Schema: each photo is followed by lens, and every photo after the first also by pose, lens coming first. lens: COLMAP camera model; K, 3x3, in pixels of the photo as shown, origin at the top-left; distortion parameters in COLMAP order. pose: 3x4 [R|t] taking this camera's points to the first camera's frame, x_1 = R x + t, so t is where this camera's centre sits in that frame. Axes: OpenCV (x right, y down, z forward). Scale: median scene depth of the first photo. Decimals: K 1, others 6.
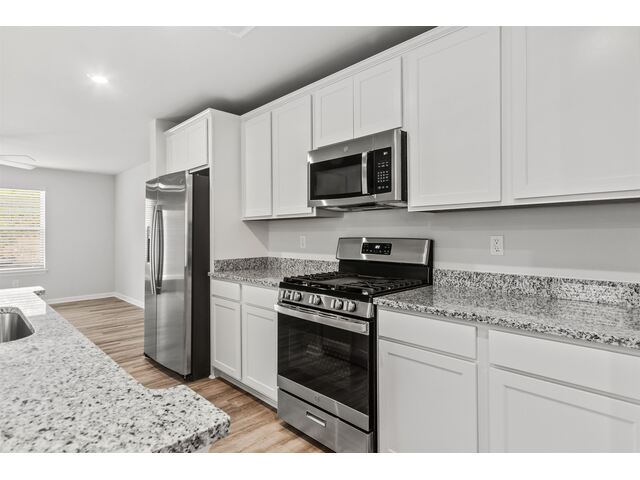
lens RADIAL K [[356.7, 0, 322.4], [0, 356.7, 231.4], [0, 0, 1]] dist [0.003371, 0.000790]
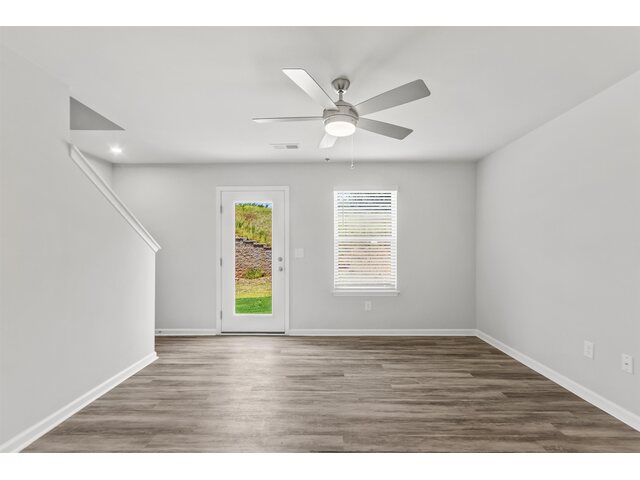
lens RADIAL K [[291.8, 0, 320.9], [0, 291.8, 243.4], [0, 0, 1]] dist [-0.002494, -0.000281]
pose [[0.706732, -0.004732, -0.707466, -0.928292], [0.003729, 0.999989, -0.002964, 0.006219], [0.707472, -0.000543, 0.706742, 0.908717]]
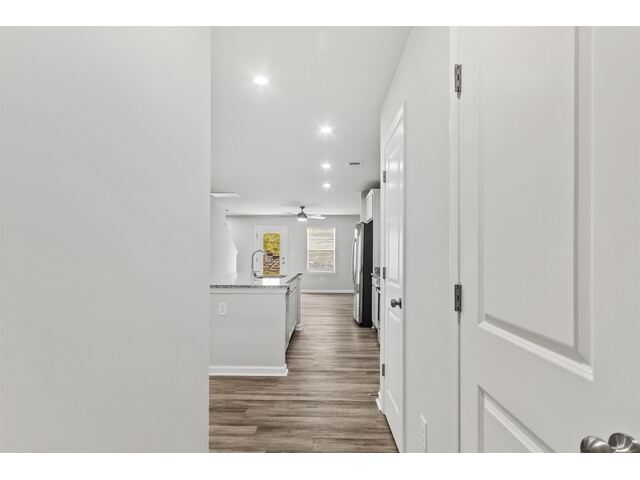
lens RADIAL K [[350.9, 0, 320.0], [0, 350.9, 242.5], [0, 0, 1]] dist [0.000726, 0.000141]
pose [[0.697310, -0.015056, -0.716612, 0.836453], [-0.000881, 0.999761, -0.021862, -0.010384], [0.716769, 0.015876, 0.697130, -0.519183]]
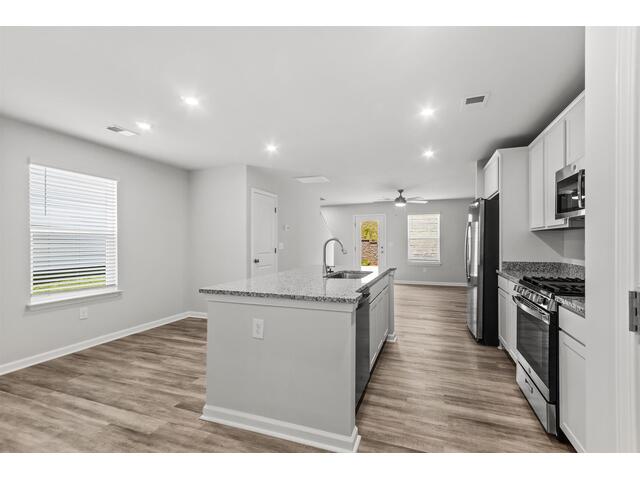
lens RADIAL K [[300.3, 0, 320.0], [0, 300.3, 240.0], [0, 0, 1]] dist [0.000506, 0.000432]
pose [[0.423940, -0.002046, -0.905688, 0.424495], [0.007076, 0.999974, 0.001053, -0.006431], [0.905663, -0.006855, 0.423944, -0.094049]]
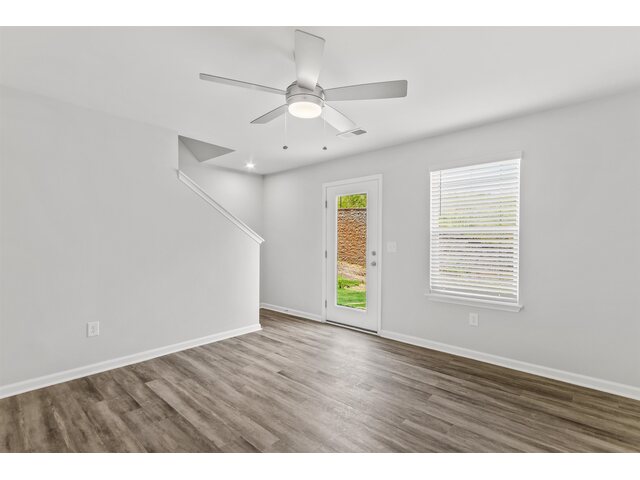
lens RADIAL K [[300.3, 0, 320.0], [0, 300.3, 240.0], [0, 0, 1]] dist [0.000506, 0.000432]
pose [[0.072539, 0.002989, -0.997361, -0.736570], [0.002716, 0.999991, 0.003194, 0.012410], [0.997362, -0.002940, 0.072531, 1.401959]]
